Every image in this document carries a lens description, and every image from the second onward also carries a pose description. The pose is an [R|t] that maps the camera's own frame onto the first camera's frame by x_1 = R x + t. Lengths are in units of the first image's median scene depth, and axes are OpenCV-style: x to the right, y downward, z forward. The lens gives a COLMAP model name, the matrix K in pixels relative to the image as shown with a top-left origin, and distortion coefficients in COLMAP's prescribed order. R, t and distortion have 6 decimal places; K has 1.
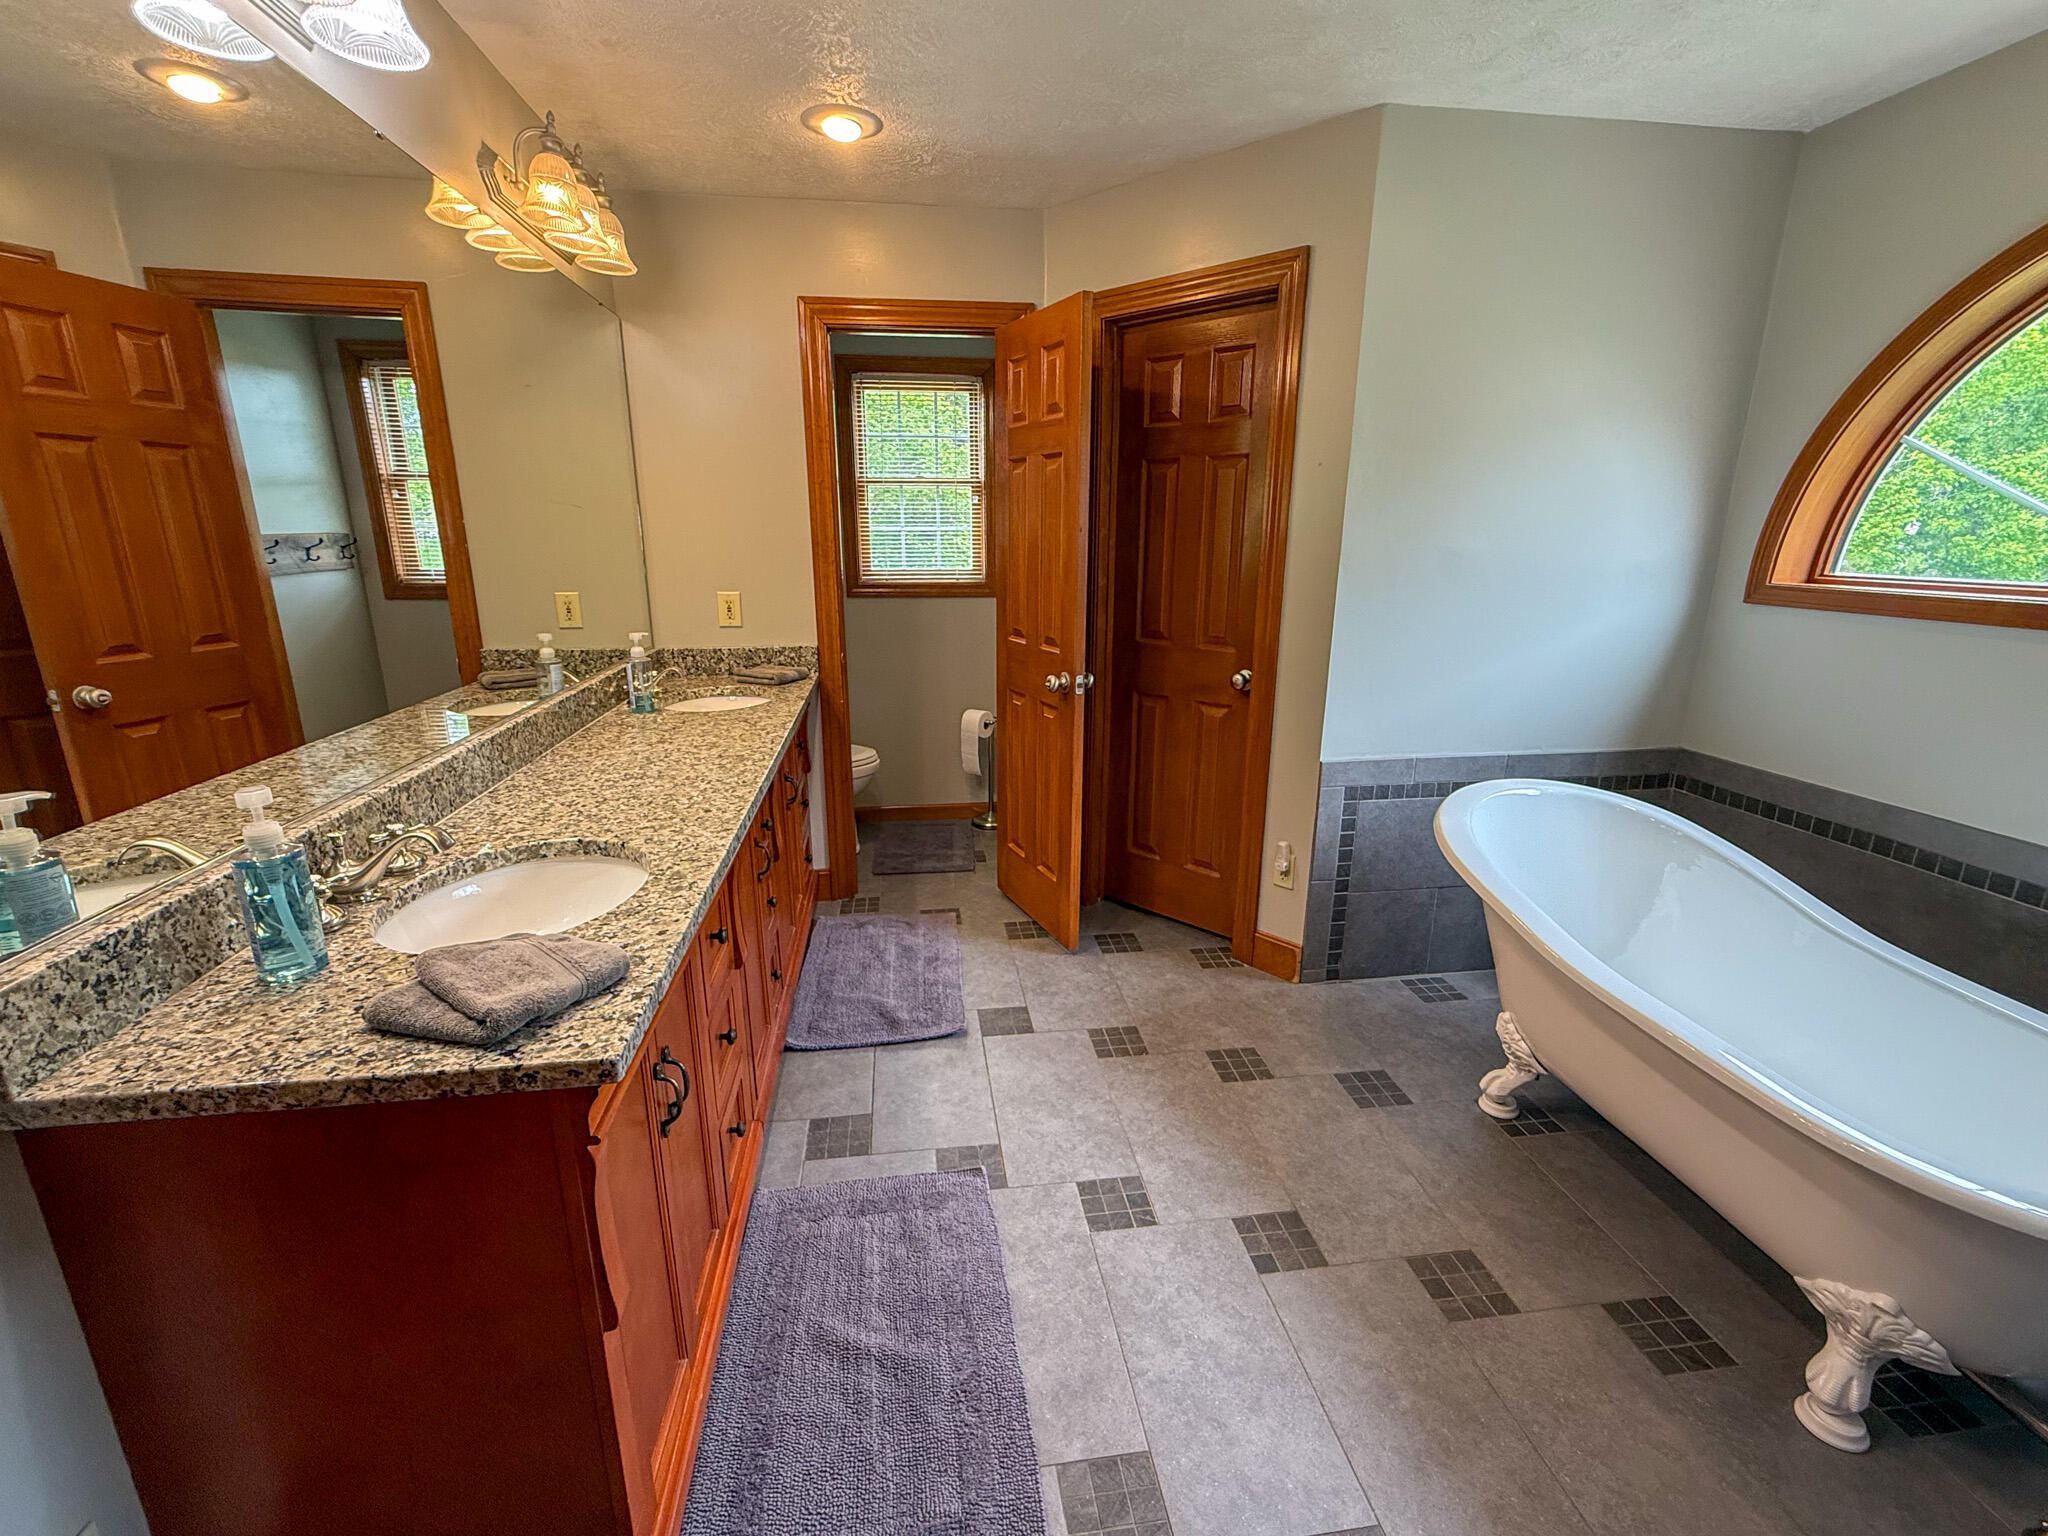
lens RADIAL K [[820.6, 0, 1020.1], [0, 820.6, 763.9], [0, 0, 1]] dist [0.001333, 0.000199]
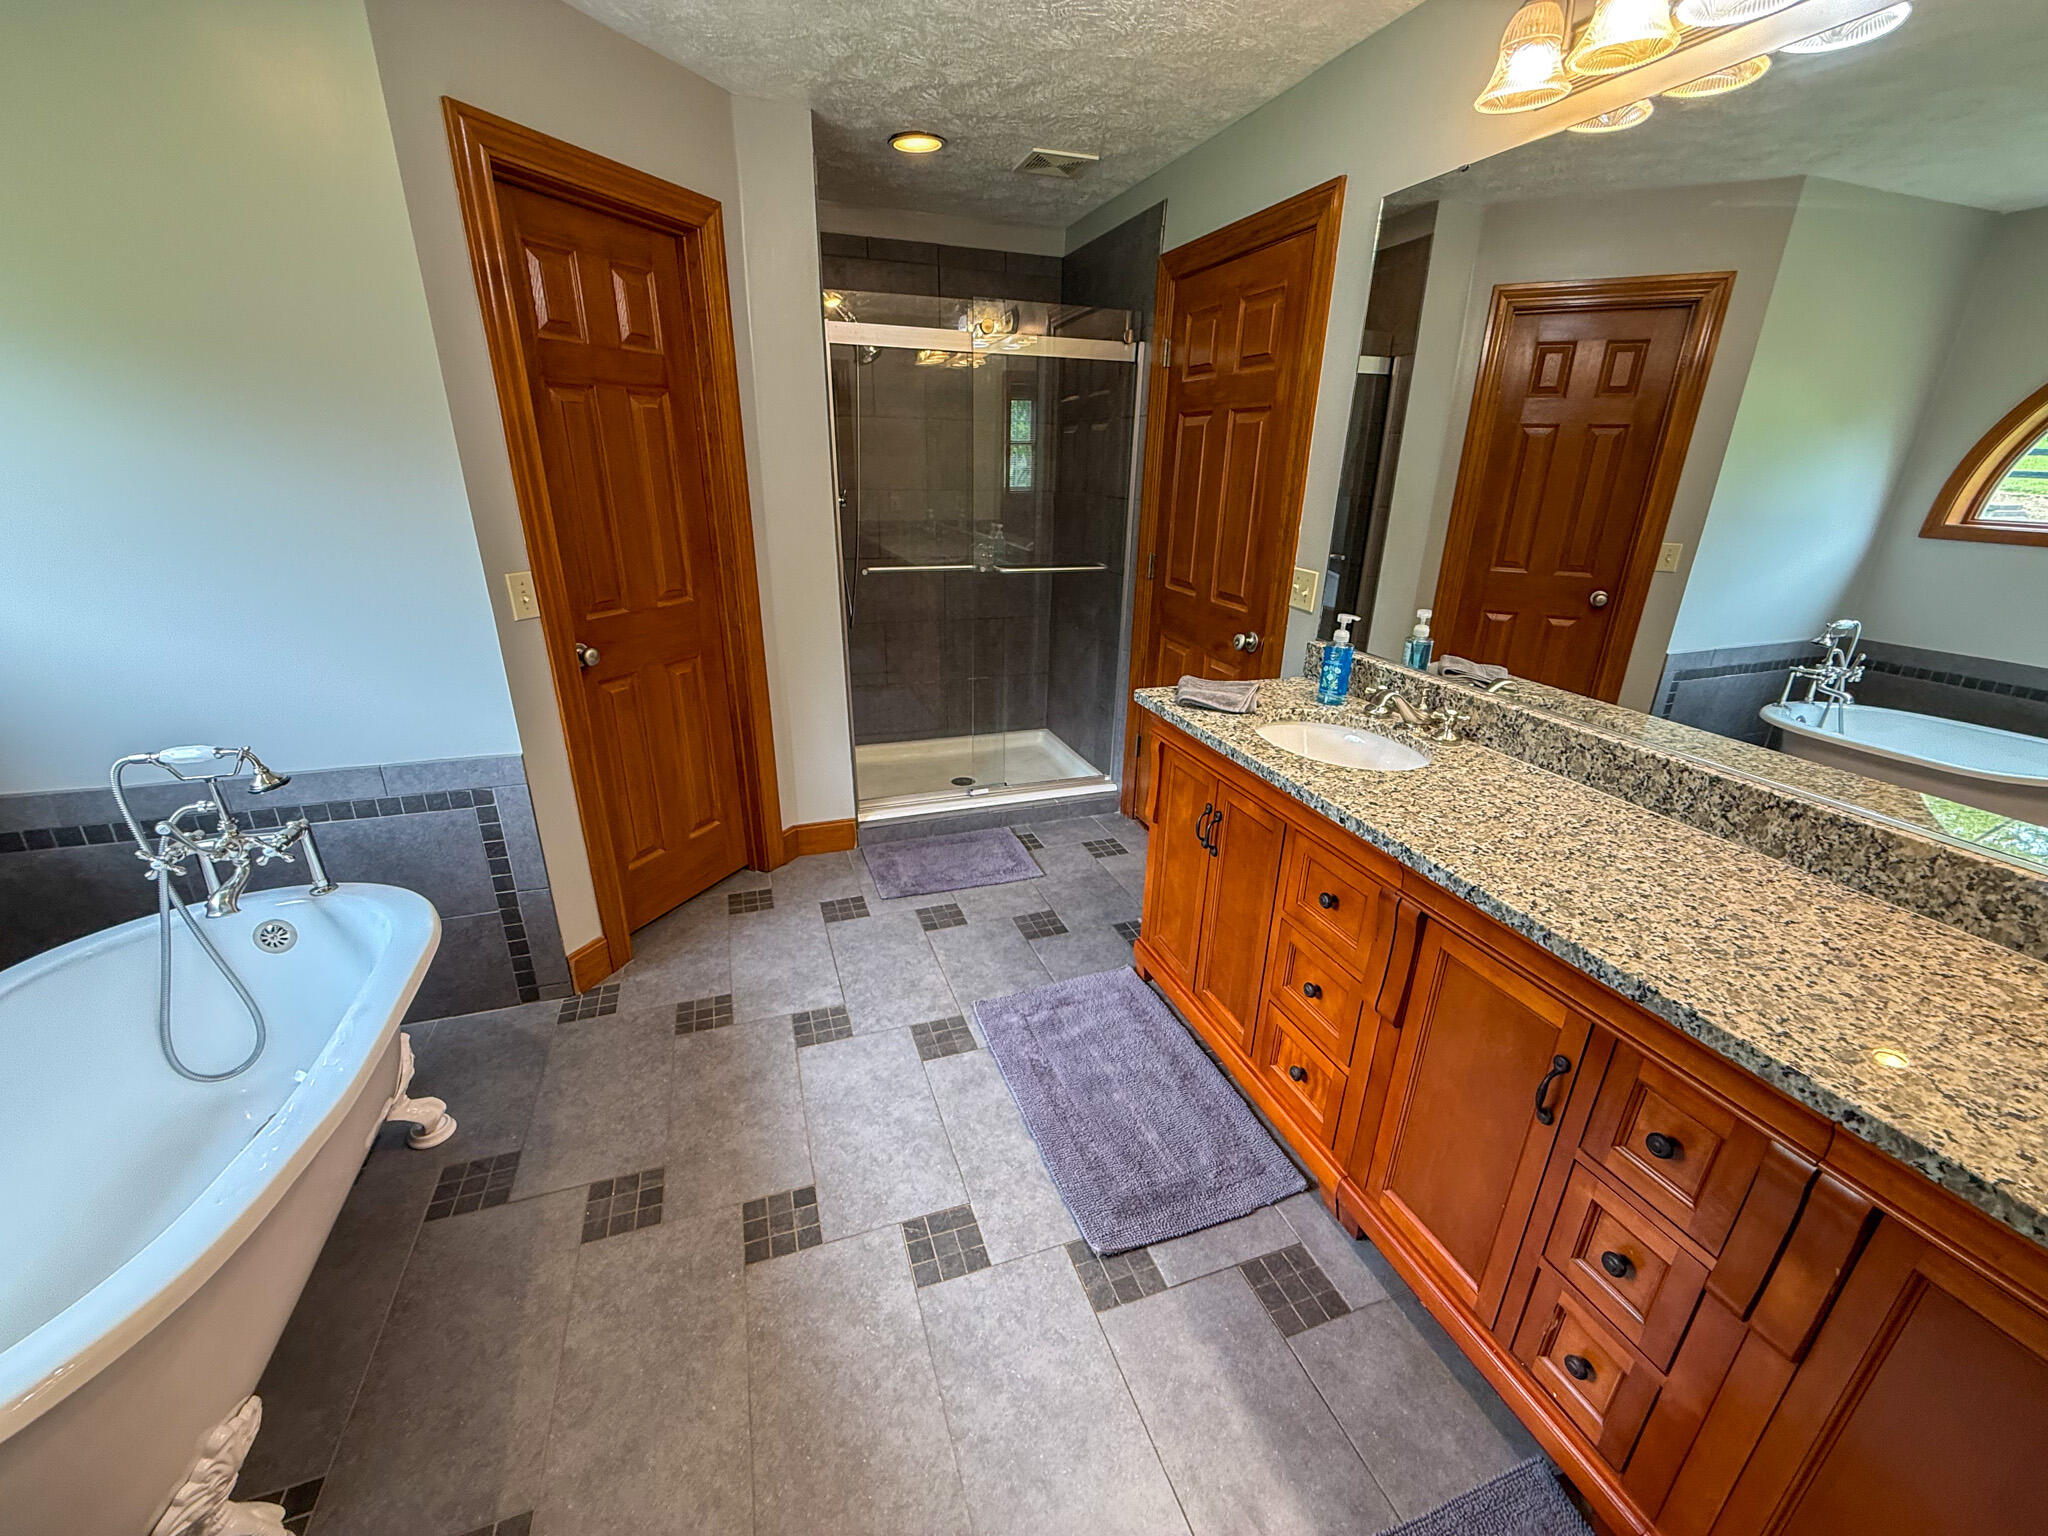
lens RADIAL K [[820.6, 0, 1017.3], [0, 820.6, 765.2], [0, 0, 1]] dist [0.001333, 0.000199]
pose [[-0.977918, 0.056222, -0.201286, 0.199275], [-0.076729, 0.799287, 0.596030, -0.465218], [0.194396, 0.598313, -0.777323, 1.456363]]
